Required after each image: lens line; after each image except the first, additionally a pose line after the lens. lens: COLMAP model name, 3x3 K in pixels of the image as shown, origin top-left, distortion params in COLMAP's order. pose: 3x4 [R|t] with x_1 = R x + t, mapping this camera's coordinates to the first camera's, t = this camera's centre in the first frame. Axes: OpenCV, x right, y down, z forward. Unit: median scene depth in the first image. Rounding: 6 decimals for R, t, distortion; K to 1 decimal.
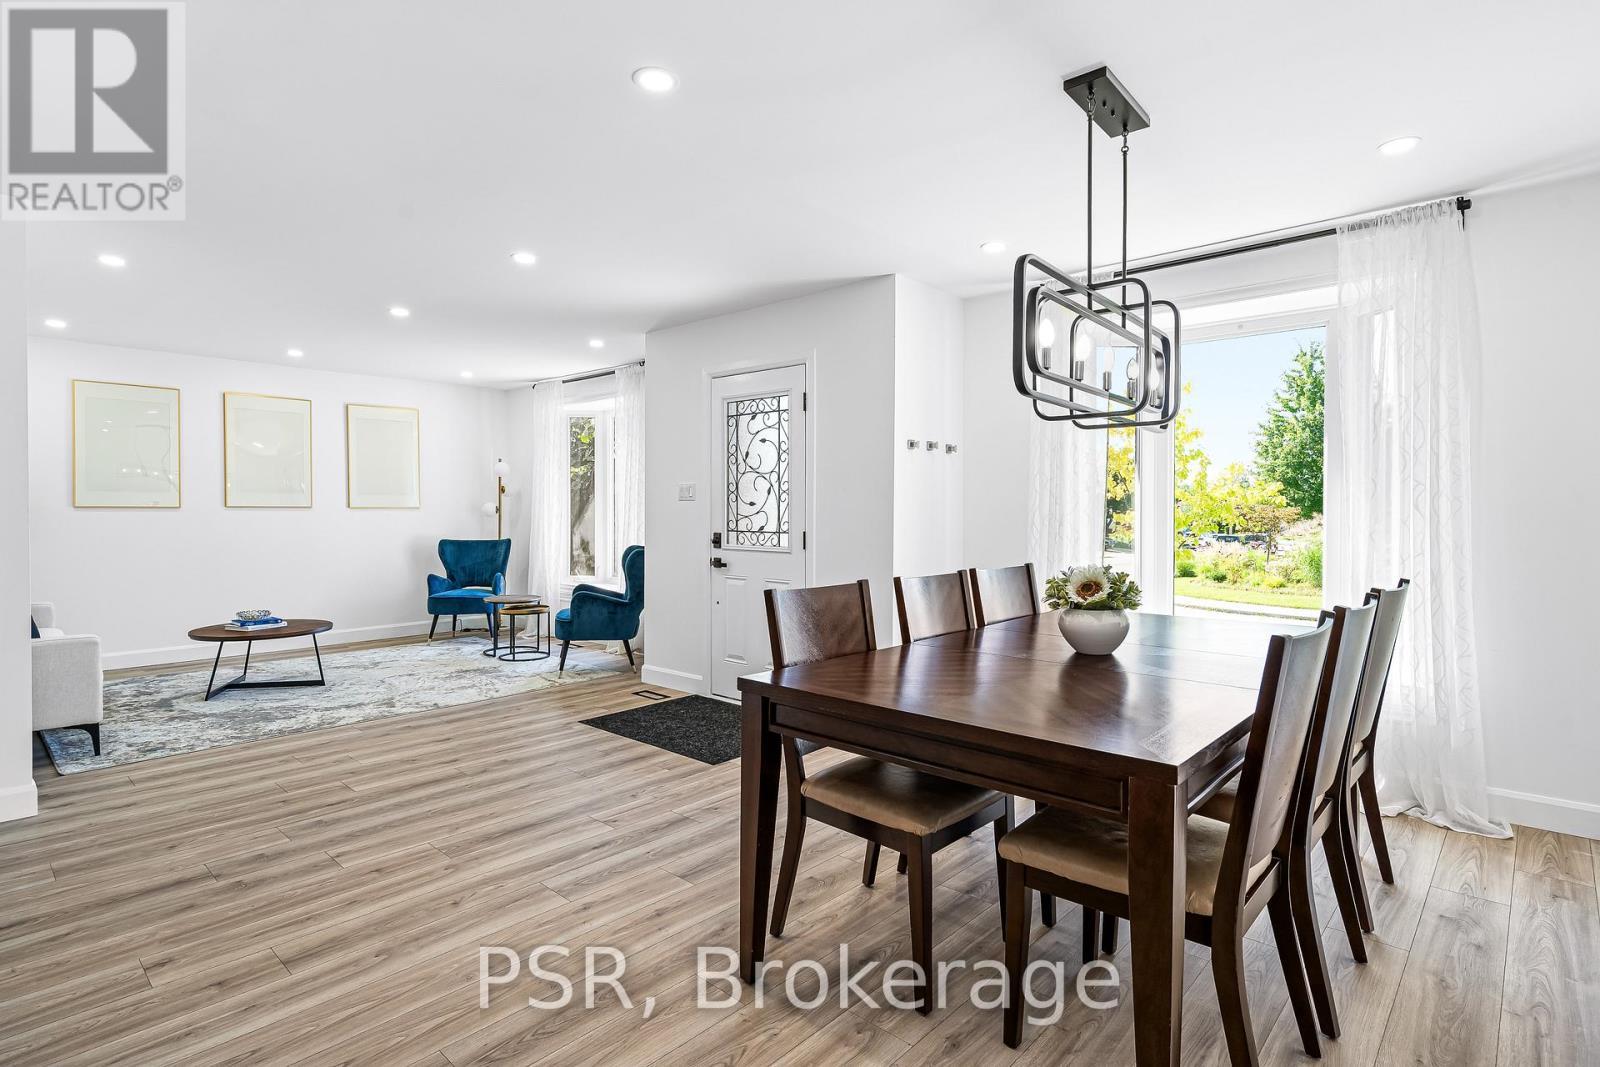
lens RADIAL K [[817.4, 0, 794.1], [0, 817.4, 526.9], [0, 0, 1]] dist [-0.001689, 0.000579]
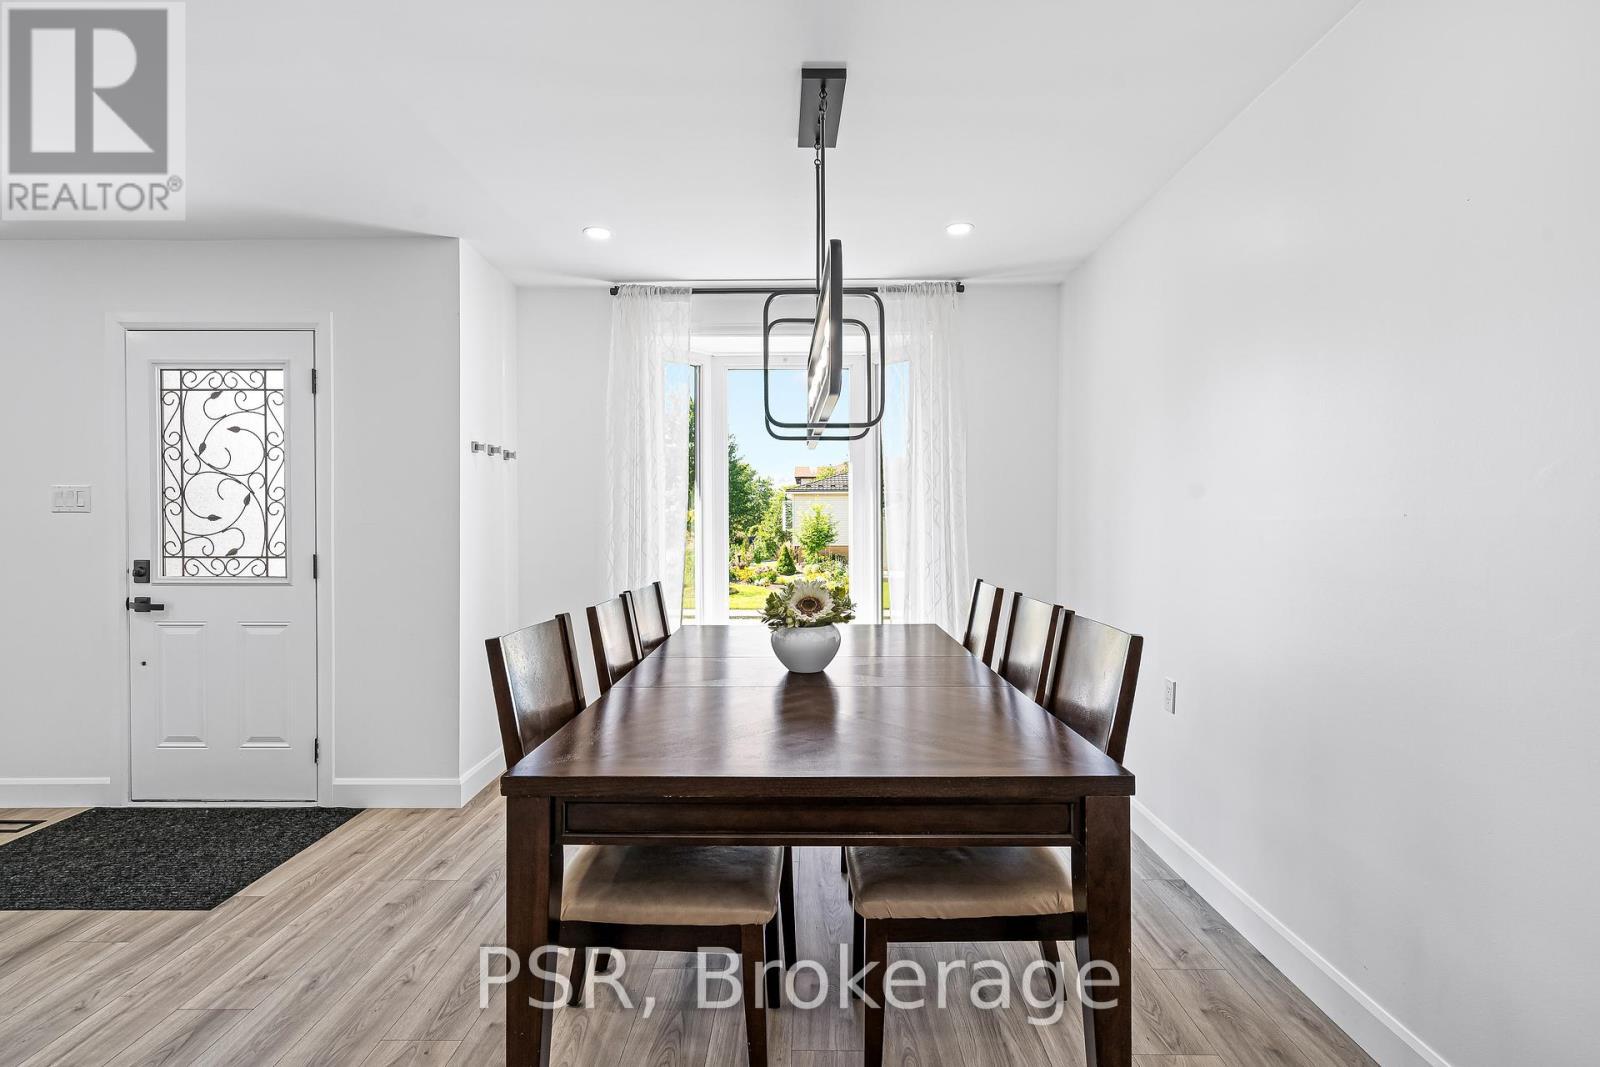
lens RADIAL K [[789.9, 0, 791.5], [0, 789.9, 536.0], [0, 0, 1]] dist [0.004010, 0.000774]
pose [[0.741360, -0.011193, 0.671014, -0.139493], [0.017468, 0.999844, -0.002621, -0.001899], [-0.670880, 0.013665, 0.741440, 0.159001]]
